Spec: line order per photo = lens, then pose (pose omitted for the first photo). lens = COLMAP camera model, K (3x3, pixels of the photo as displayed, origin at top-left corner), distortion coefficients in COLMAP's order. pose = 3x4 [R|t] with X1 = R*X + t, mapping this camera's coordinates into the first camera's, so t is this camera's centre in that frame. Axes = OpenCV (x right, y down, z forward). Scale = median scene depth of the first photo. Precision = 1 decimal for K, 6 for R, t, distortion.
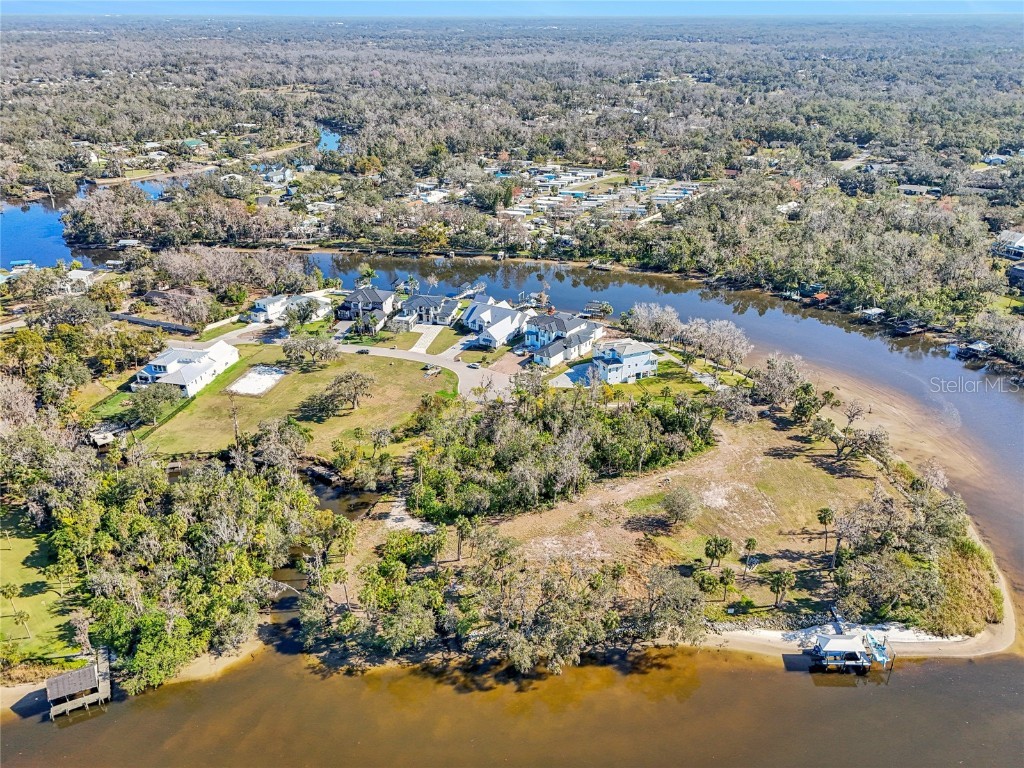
lens RADIAL K [[769.9, 0, 515.4], [0, 769.9, 391.8], [0, 0, 1]] dist [0.067521, -0.056532]
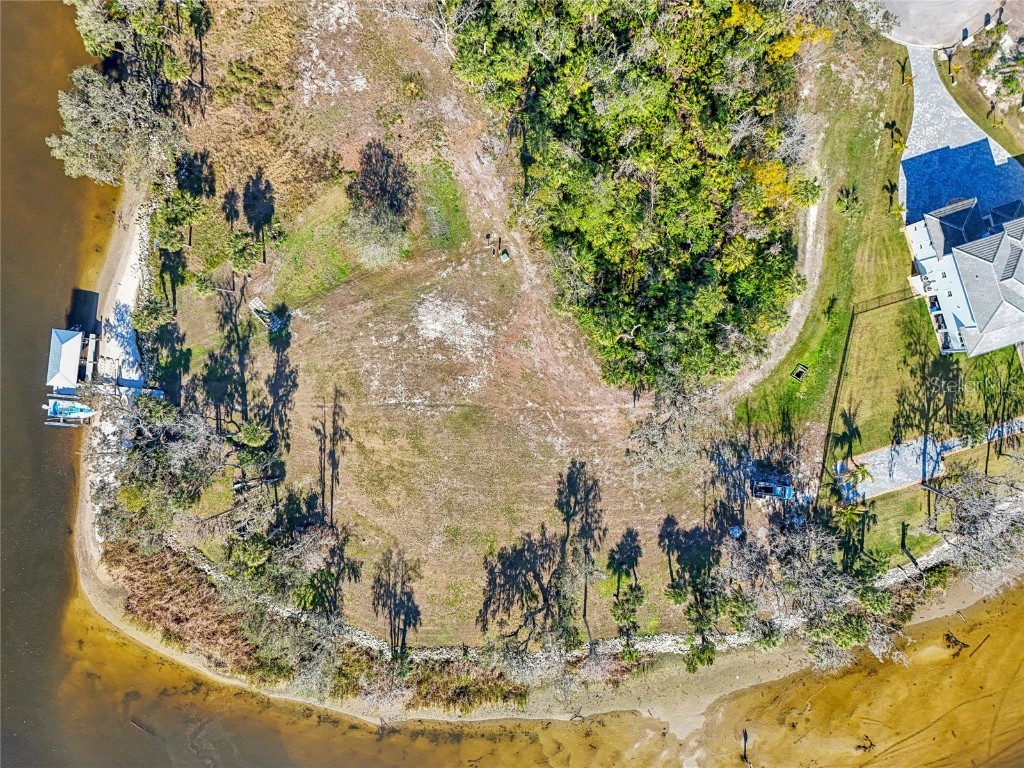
lens RADIAL K [[769.9, 0, 516.6], [0, 769.9, 386.9], [0, 0, 1]] dist [0.067521, -0.056532]
pose [[-0.103040, 0.994519, 0.017743, 0.222725], [-0.432247, -0.060835, 0.899701, -0.312199], [0.895849, 0.085036, 0.436147, 0.613805]]
